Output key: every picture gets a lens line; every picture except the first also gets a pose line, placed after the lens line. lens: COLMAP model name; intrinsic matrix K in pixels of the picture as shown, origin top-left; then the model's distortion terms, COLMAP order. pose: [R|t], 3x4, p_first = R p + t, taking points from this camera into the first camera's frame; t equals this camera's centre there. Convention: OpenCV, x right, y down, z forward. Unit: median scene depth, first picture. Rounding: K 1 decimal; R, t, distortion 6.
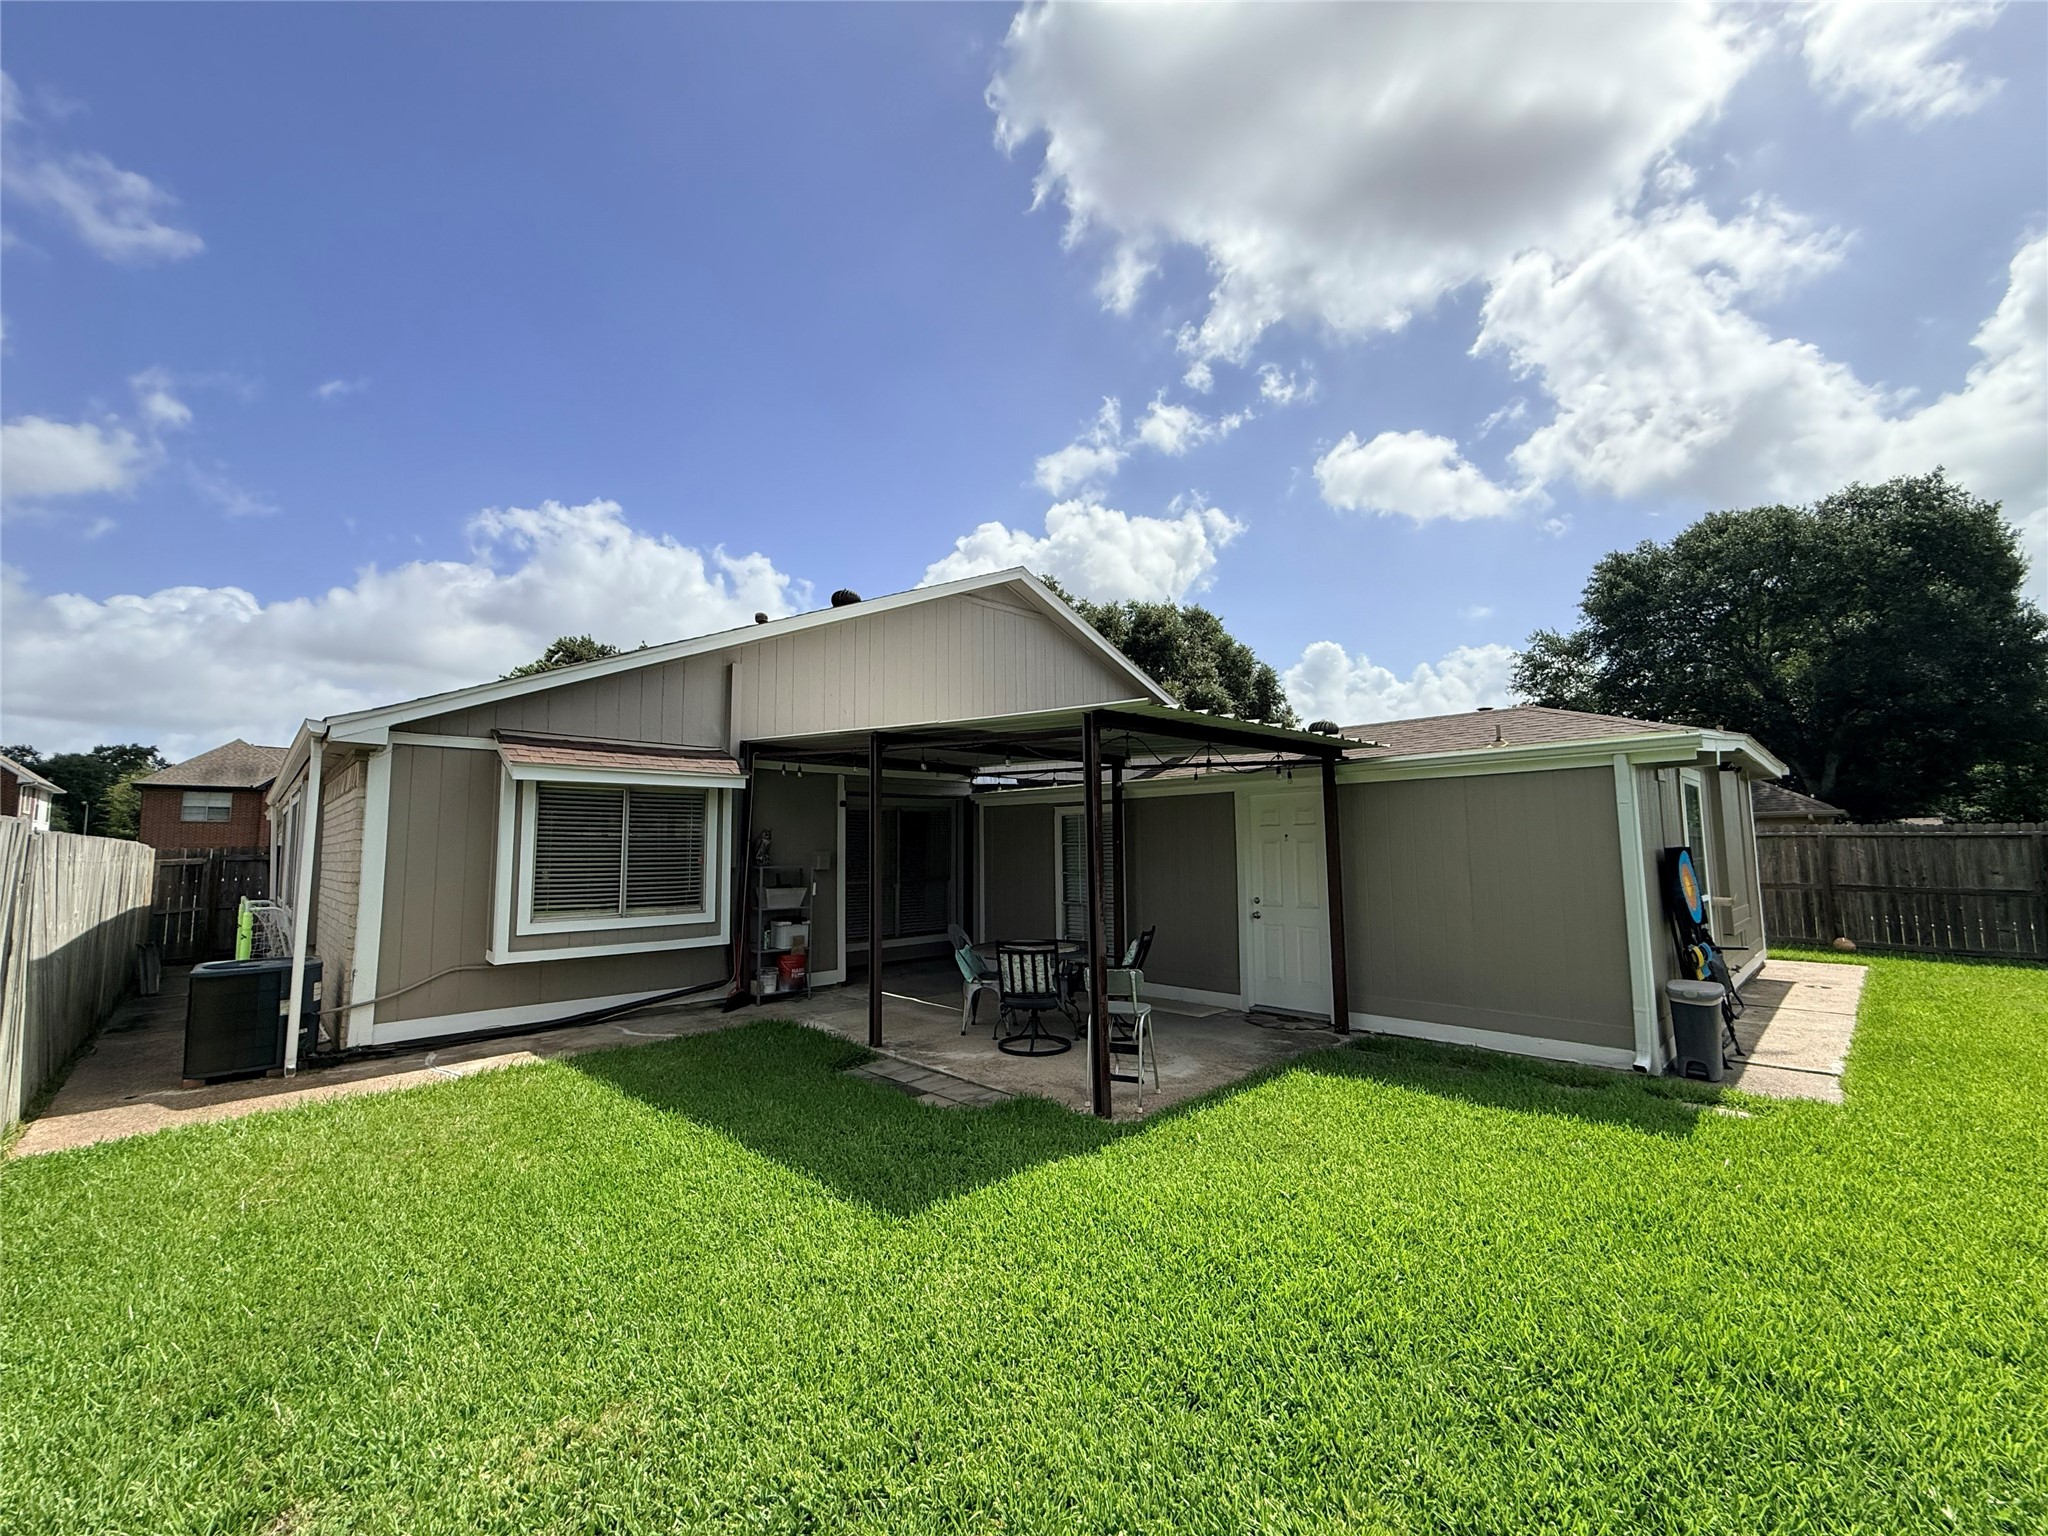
lens RADIAL K [[824.9, 0, 1019.2], [0, 824.9, 764.1], [0, 0, 1]] dist [0.001113, -0.001889]
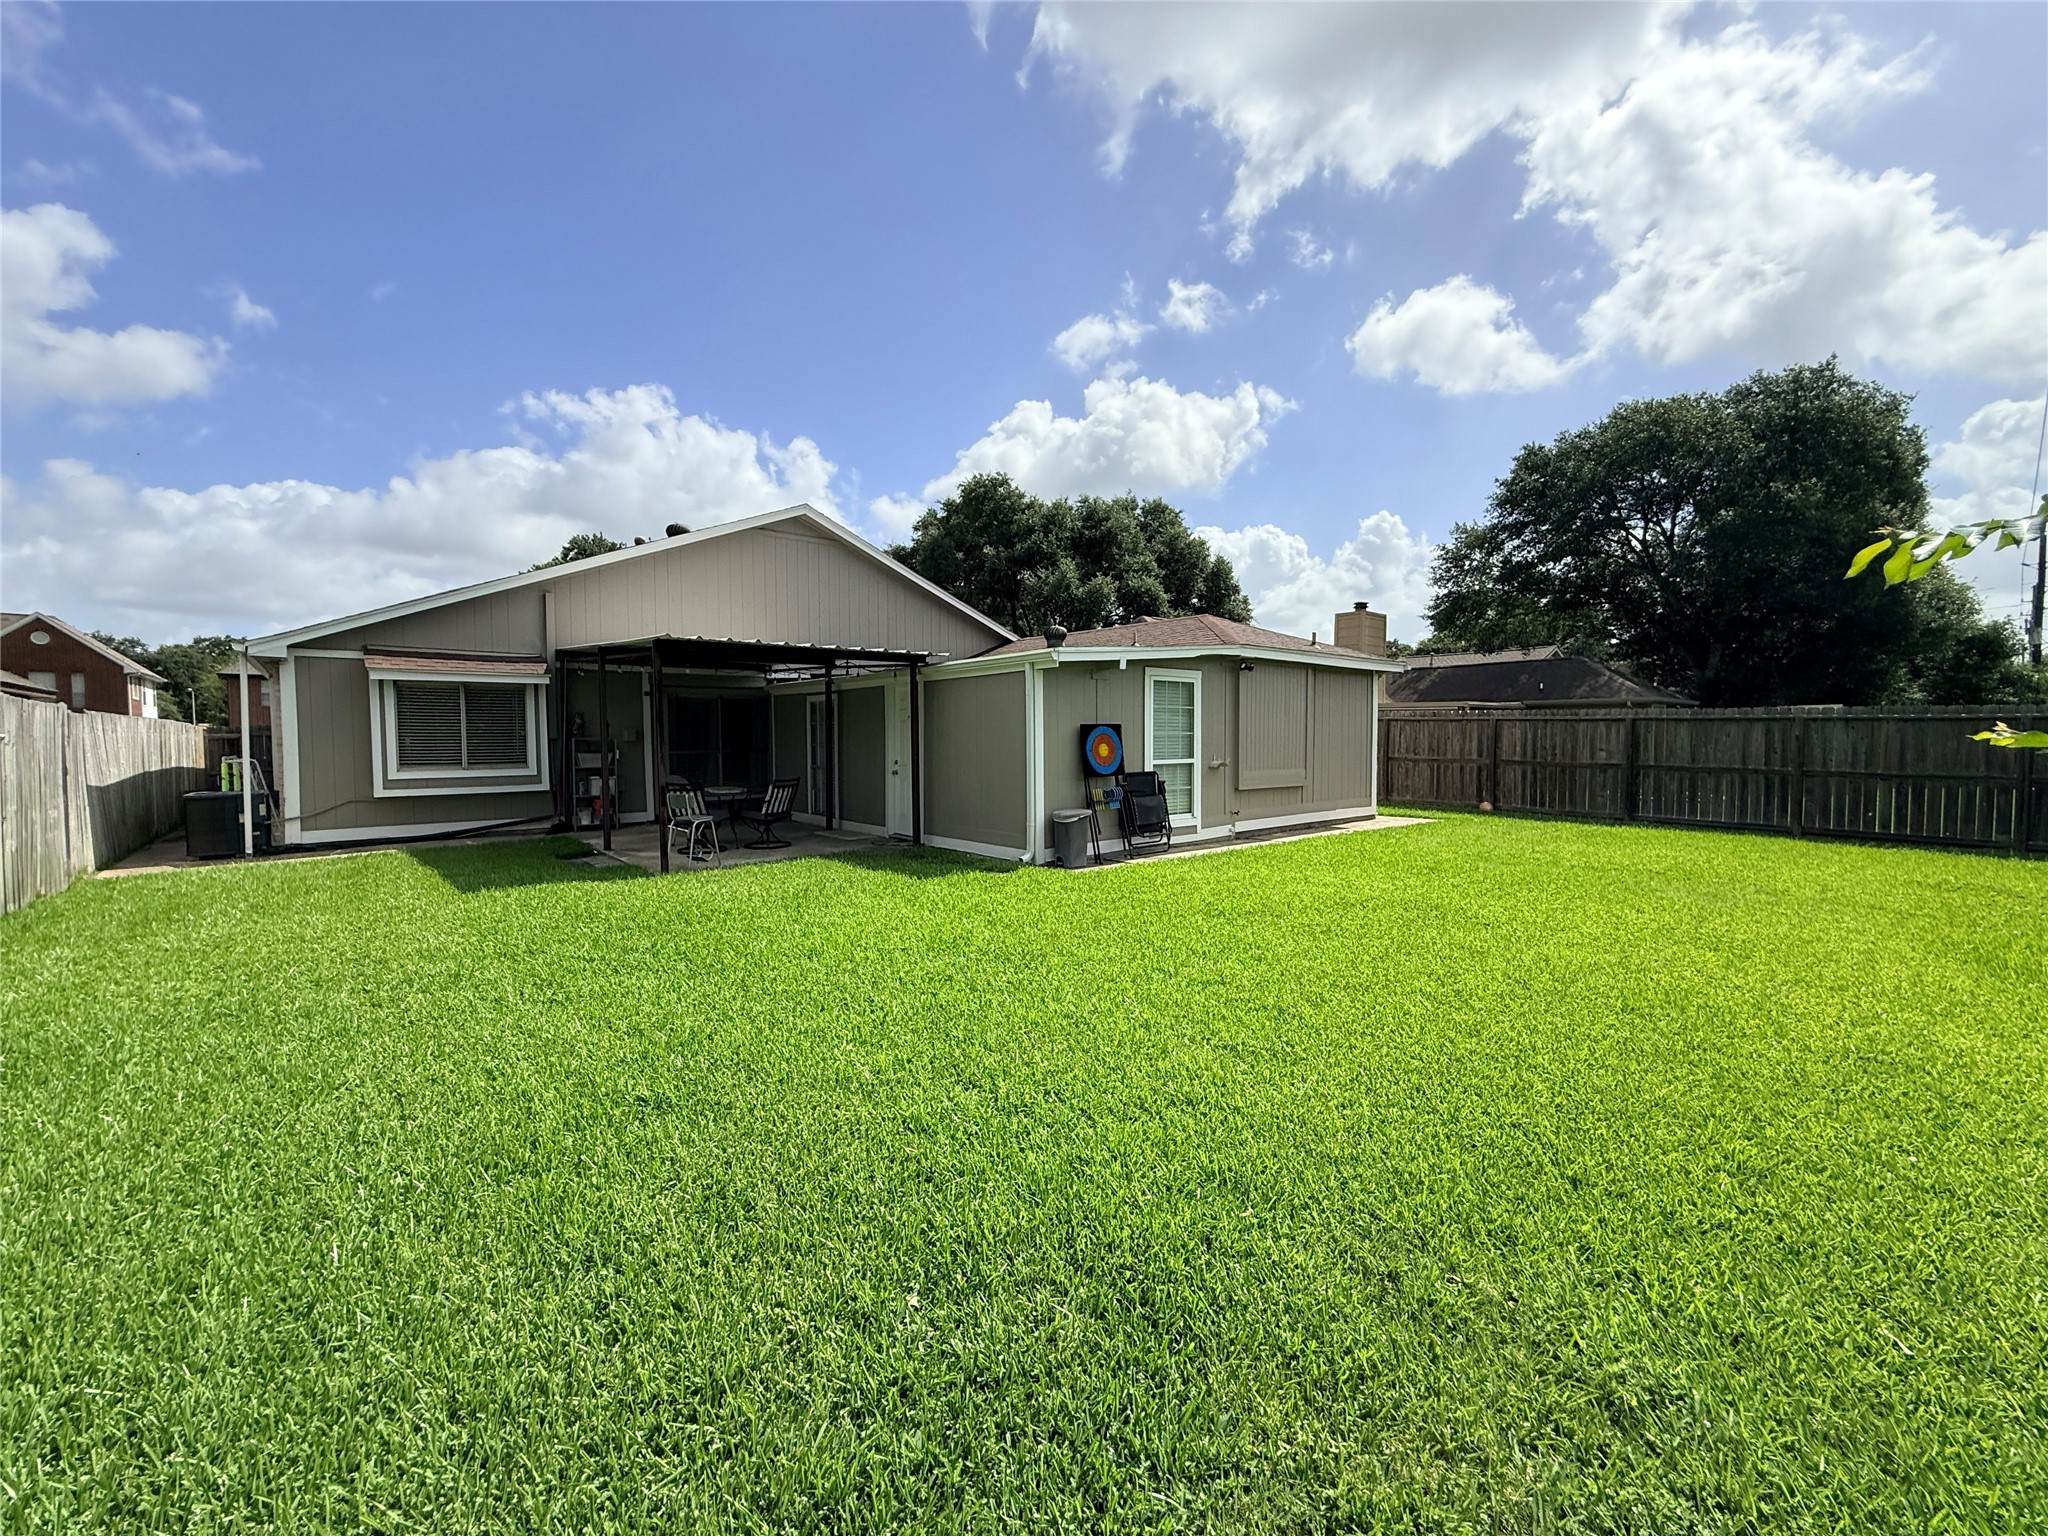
lens RADIAL K [[824.9, 0, 1026.4], [0, 824.9, 762.7], [0, 0, 1]] dist [0.001113, -0.001889]
pose [[0.997721, 0.005667, -0.067235, 0.419577], [0.003640, 0.990494, 0.137506, -0.020398], [0.067375, -0.137437, 0.988216, -0.273188]]
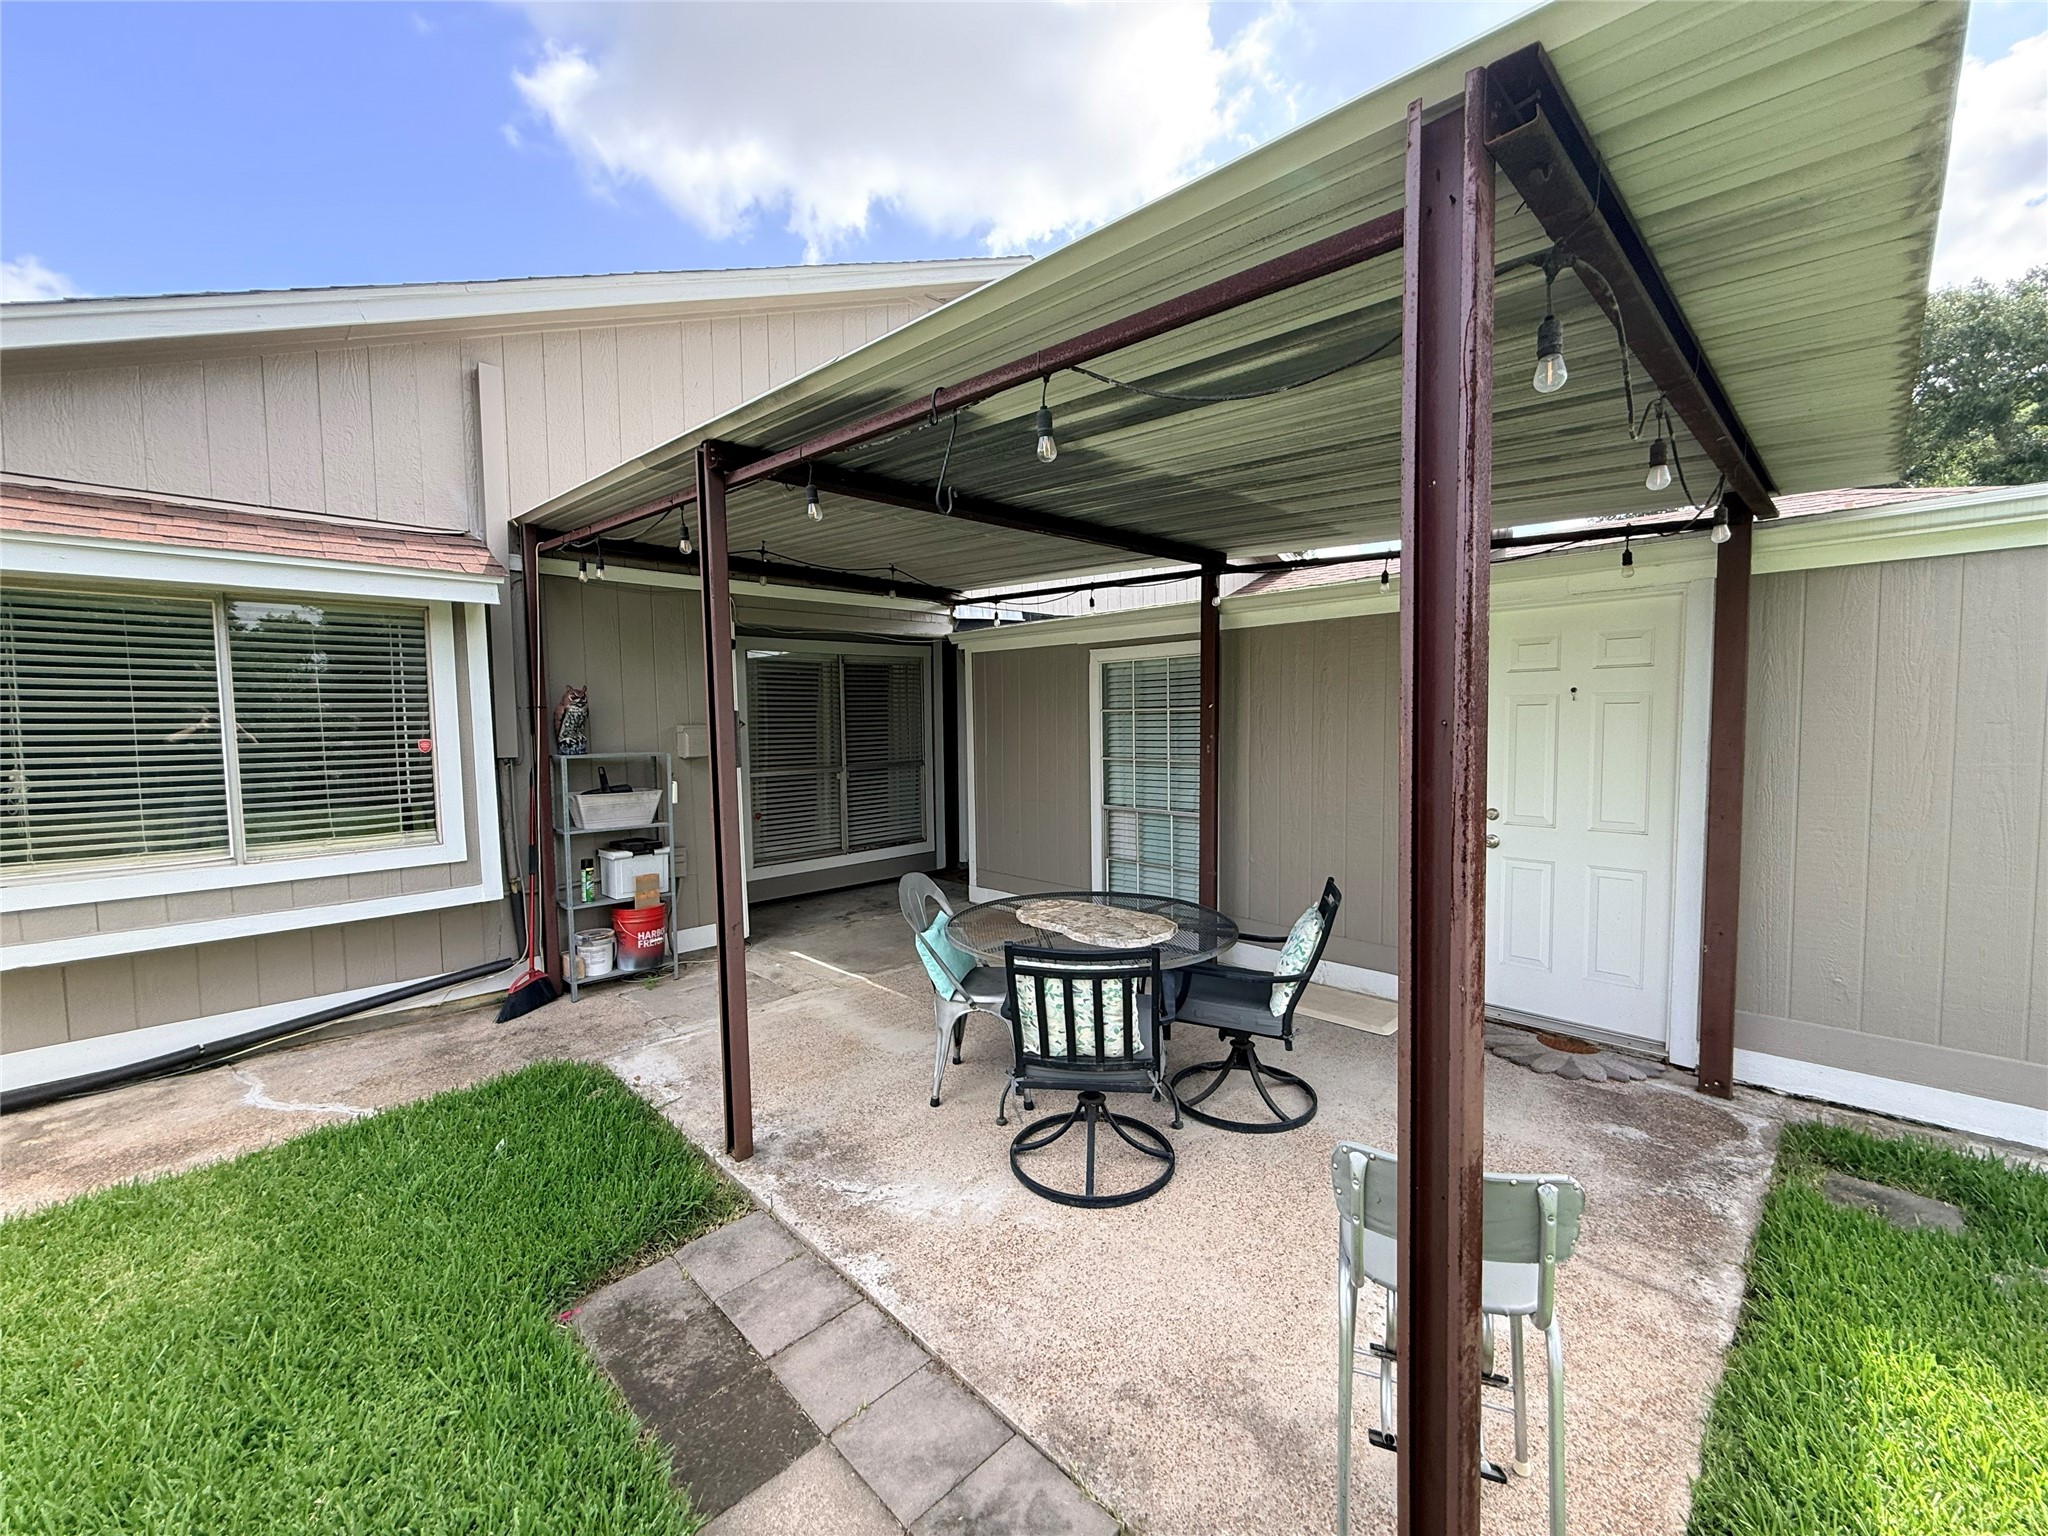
lens RADIAL K [[824.9, 0, 1023.0], [0, 824.9, 766.3], [0, 0, 1]] dist [0.001113, -0.001889]
pose [[0.999839, -0.007384, 0.016354, -0.013768], [0.004694, 0.987299, 0.158806, 0.034431], [-0.017319, -0.158703, 0.987174, 0.335503]]
